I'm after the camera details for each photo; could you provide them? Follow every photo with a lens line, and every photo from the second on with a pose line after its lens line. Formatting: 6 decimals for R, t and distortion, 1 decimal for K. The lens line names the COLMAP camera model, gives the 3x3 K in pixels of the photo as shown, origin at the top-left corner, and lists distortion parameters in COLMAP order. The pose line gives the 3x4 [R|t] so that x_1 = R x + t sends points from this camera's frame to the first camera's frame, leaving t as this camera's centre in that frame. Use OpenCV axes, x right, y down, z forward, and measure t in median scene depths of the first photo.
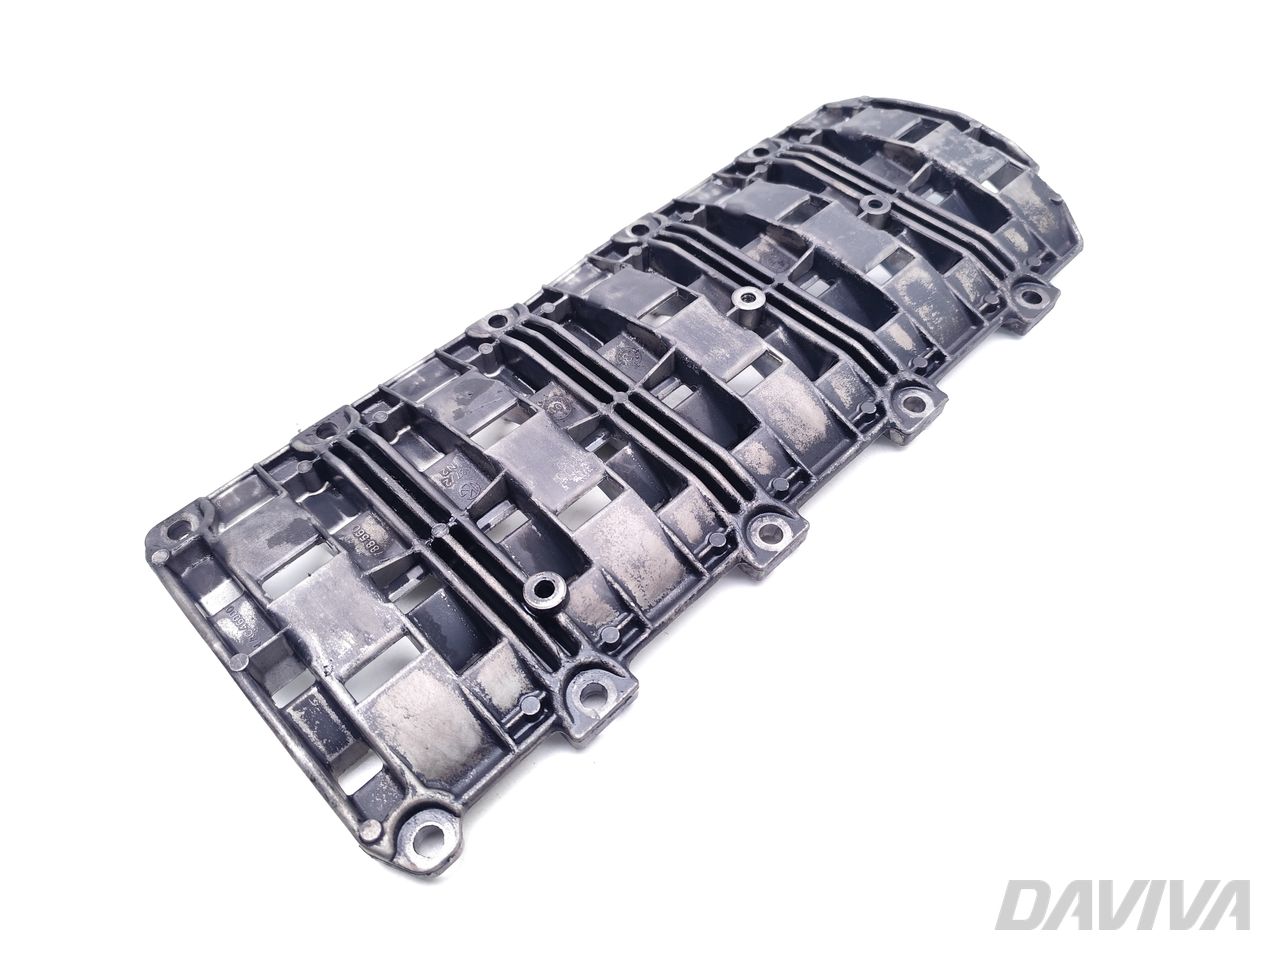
lens RADIAL K [[840.4, 0, 643.0], [0, 840.4, 496.6], [0, 0, 1]] dist [0.002905, -0.002242]
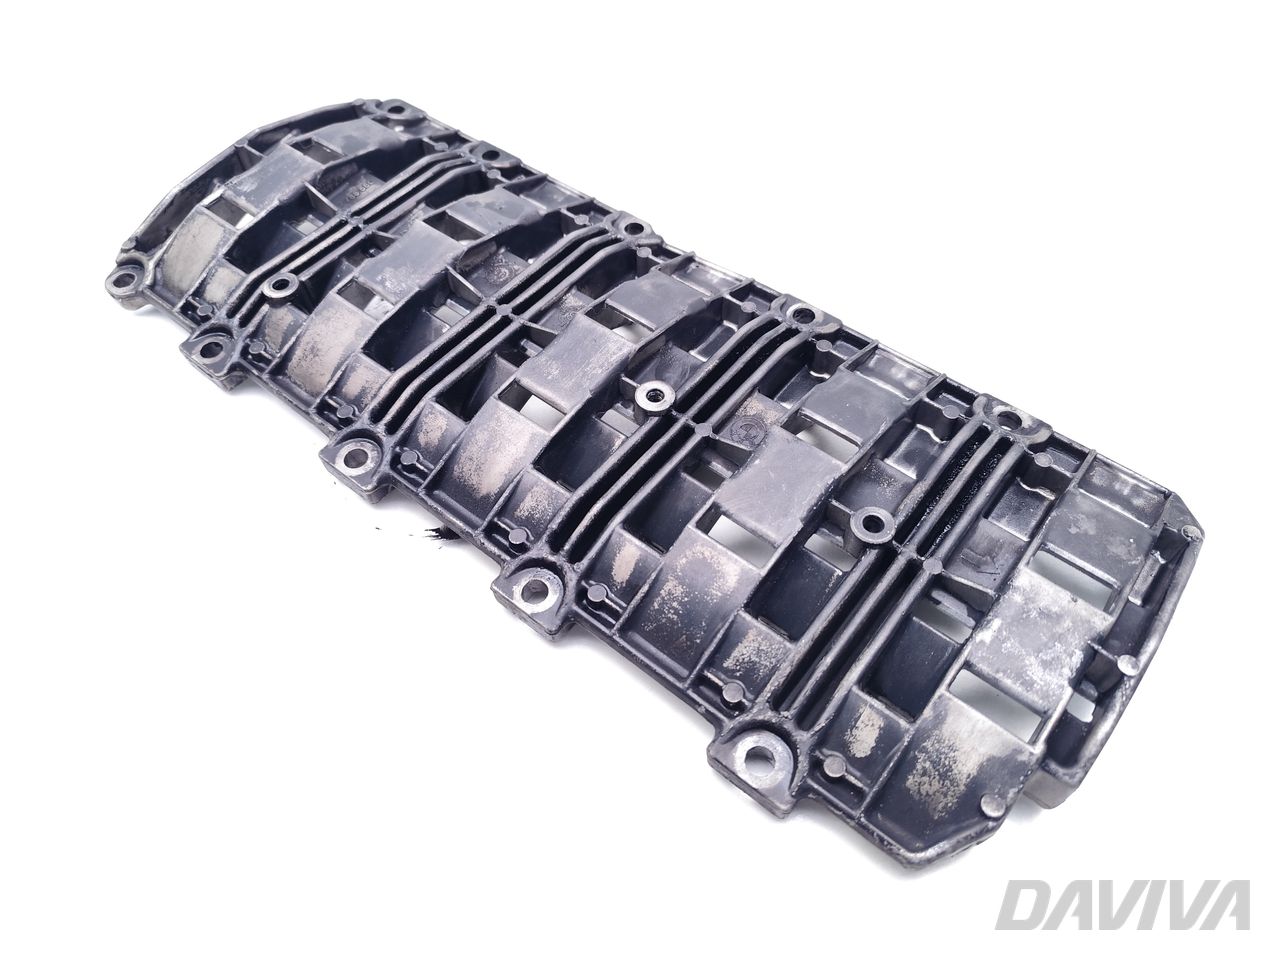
lens RADIAL K [[924.2, 0, 640.0], [0, 924.2, 480.0], [0, 0, 1]] dist [0.008496, -0.001702]
pose [[0.116275, 0.814403, -0.568531, 0.711452], [-0.805066, 0.412514, 0.426263, -0.579047], [0.581677, 0.408141, 0.703614, 0.382918]]
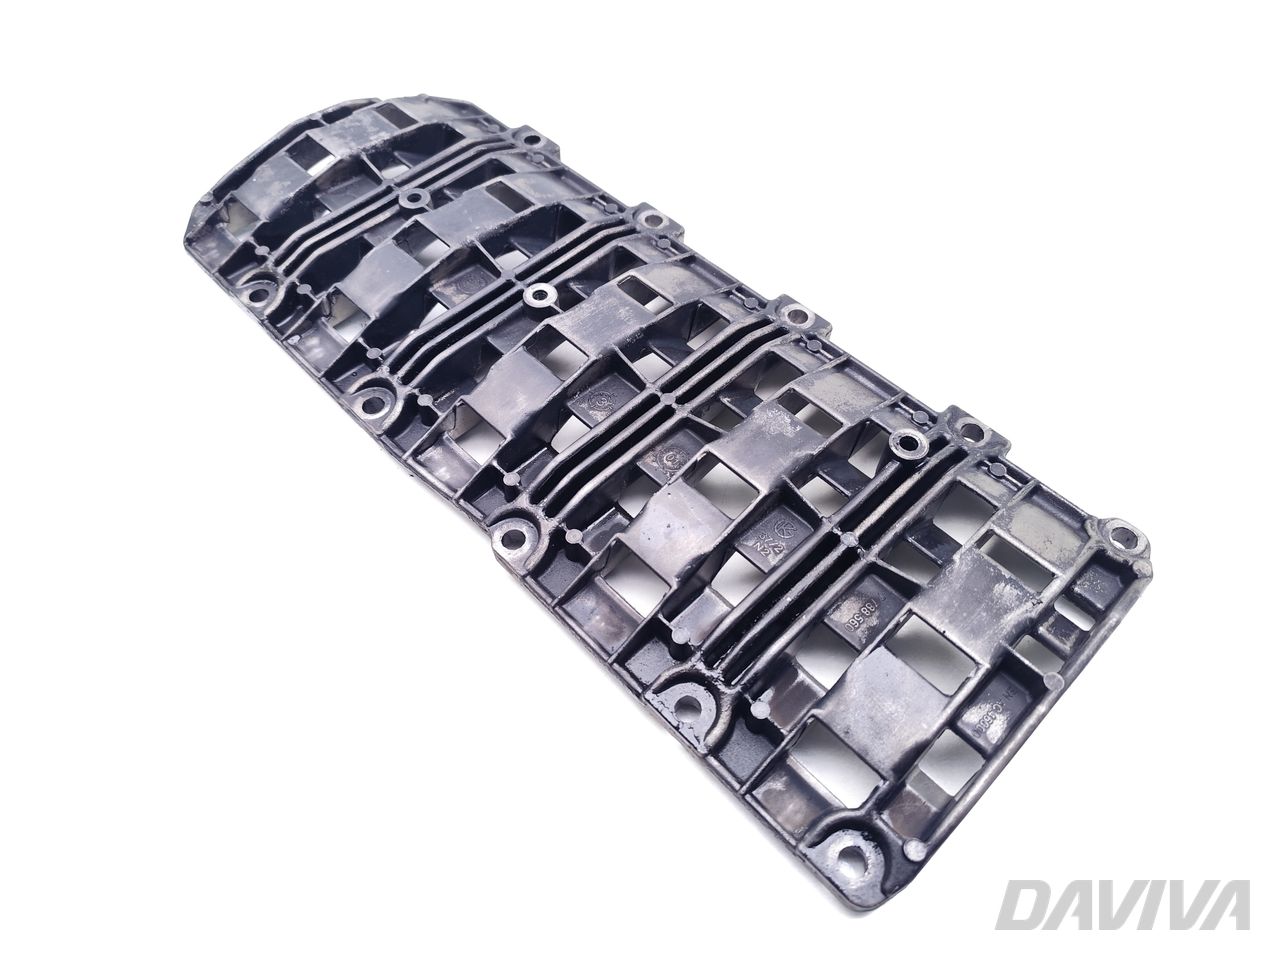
lens RADIAL K [[840.4, 0, 643.0], [0, 840.4, 496.6], [0, 0, 1]] dist [0.002905, -0.002242]
pose [[0.017448, -0.834294, 0.551044, -0.607834], [0.834273, 0.315907, 0.451875, -0.504320], [-0.551075, 0.451837, 0.701541, 0.351035]]
